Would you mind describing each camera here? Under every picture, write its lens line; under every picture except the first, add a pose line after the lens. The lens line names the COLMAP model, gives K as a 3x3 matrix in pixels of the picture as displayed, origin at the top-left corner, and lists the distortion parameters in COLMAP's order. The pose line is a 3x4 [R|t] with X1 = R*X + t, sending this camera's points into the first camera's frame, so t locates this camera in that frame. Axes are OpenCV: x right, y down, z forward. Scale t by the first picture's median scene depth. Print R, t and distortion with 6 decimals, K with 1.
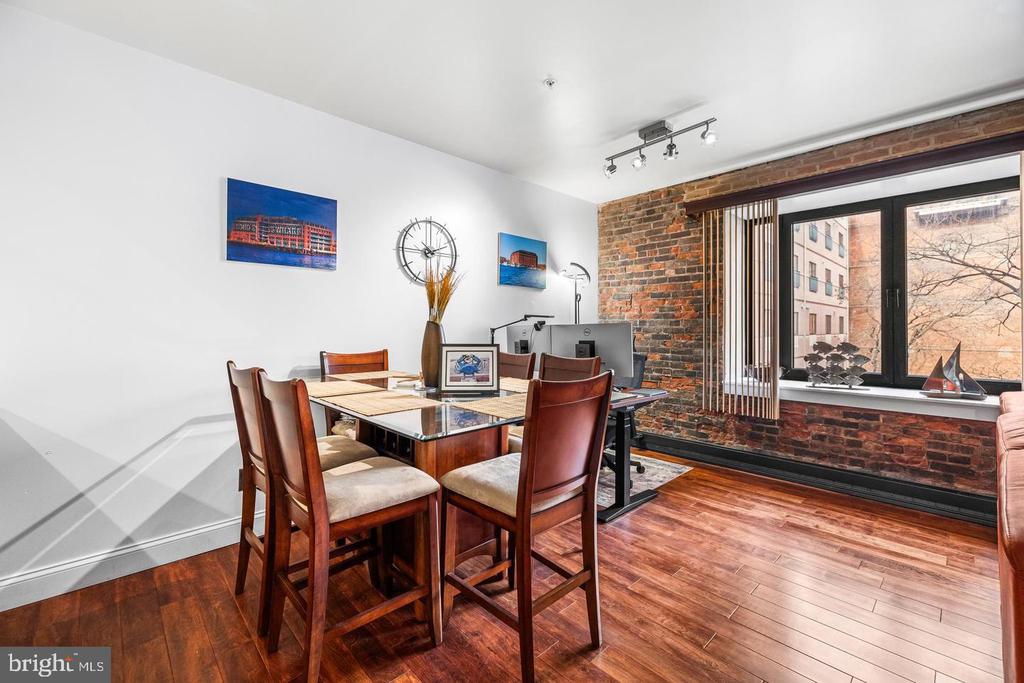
lens RADIAL K [[431.6, 0, 510.3], [0, 431.6, 324.0], [0, 0, 1]] dist [0.002569, -0.000483]
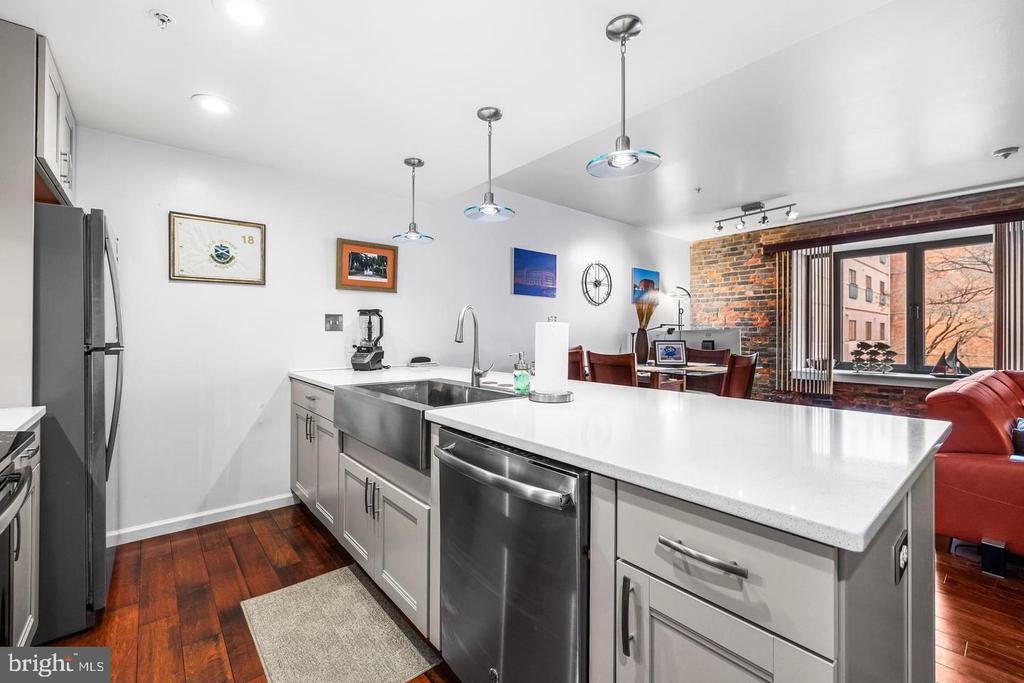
lens RADIAL K [[431.6, 0, 509.7], [0, 431.6, 332.6], [0, 0, 1]] dist [0.002569, -0.000483]
pose [[0.998274, 0.000333, -0.058724, -0.403640], [-0.000041, 0.999988, 0.004968, 0.001503], [0.058725, -0.004957, 0.998262, -0.551095]]
